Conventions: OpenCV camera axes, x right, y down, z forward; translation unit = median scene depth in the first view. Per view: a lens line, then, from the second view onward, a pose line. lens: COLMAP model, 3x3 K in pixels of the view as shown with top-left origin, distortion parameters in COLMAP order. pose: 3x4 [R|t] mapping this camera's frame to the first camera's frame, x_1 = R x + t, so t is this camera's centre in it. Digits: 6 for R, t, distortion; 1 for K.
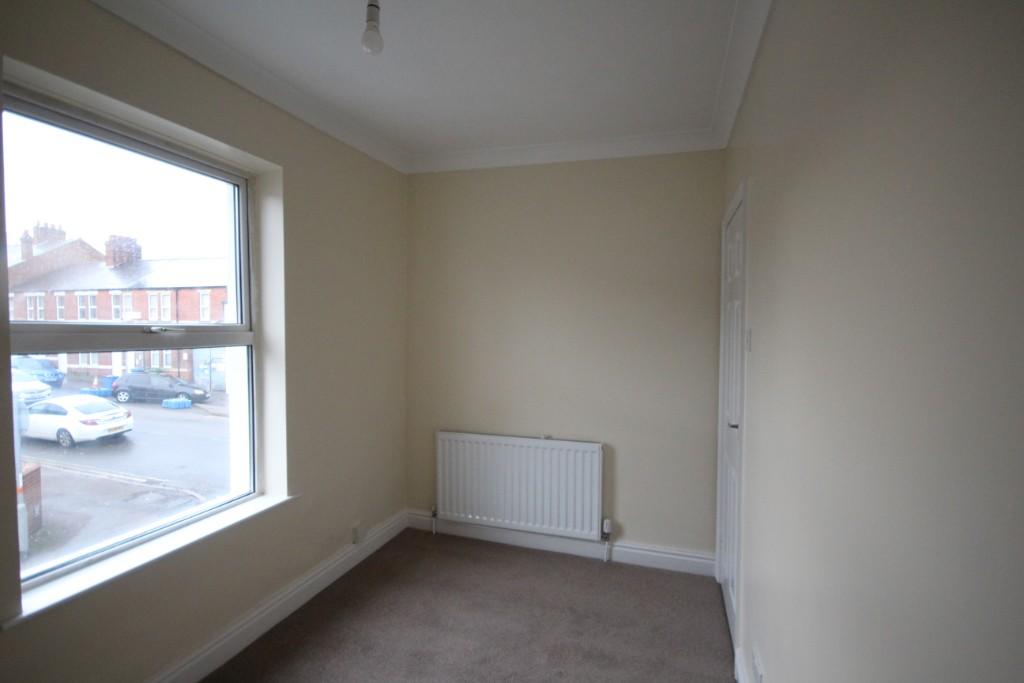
lens RADIAL K [[509.5, 0, 513.5], [0, 509.5, 343.8], [0, 0, 1]] dist [0.010629, 0.000481]
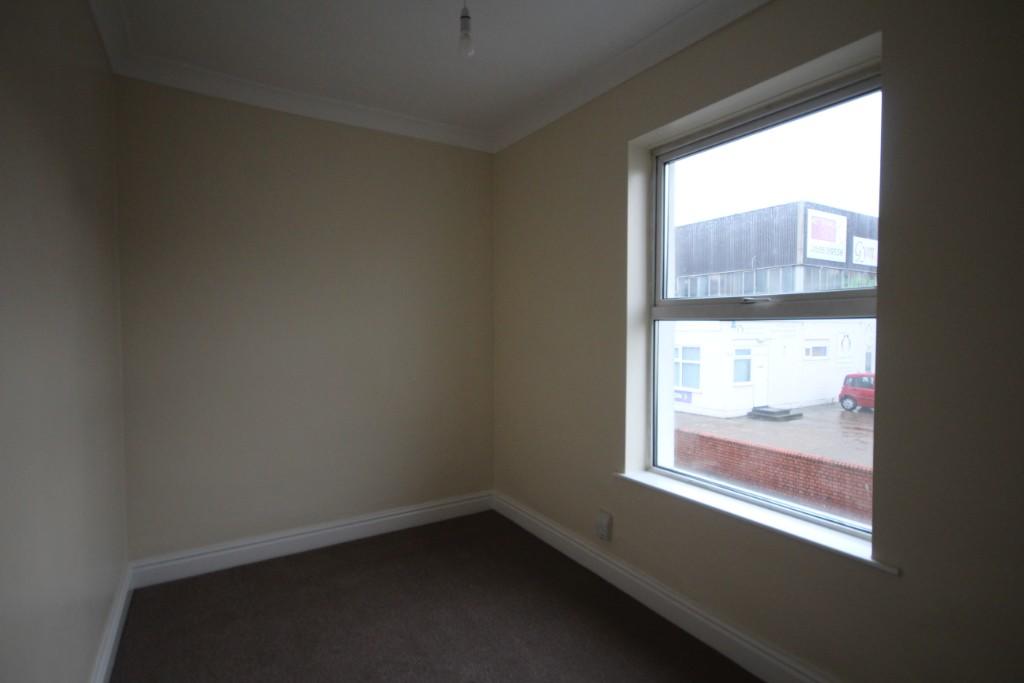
lens RADIAL K [[507.6, 0, 526.3], [0, 507.6, 327.3], [0, 0, 1]] dist [0.003535, 0.000222]
pose [[-0.634148, 0.026777, -0.772748, 0.374666], [0.002814, 0.999473, 0.032324, -0.008634], [0.773206, 0.018323, -0.633890, 1.294909]]
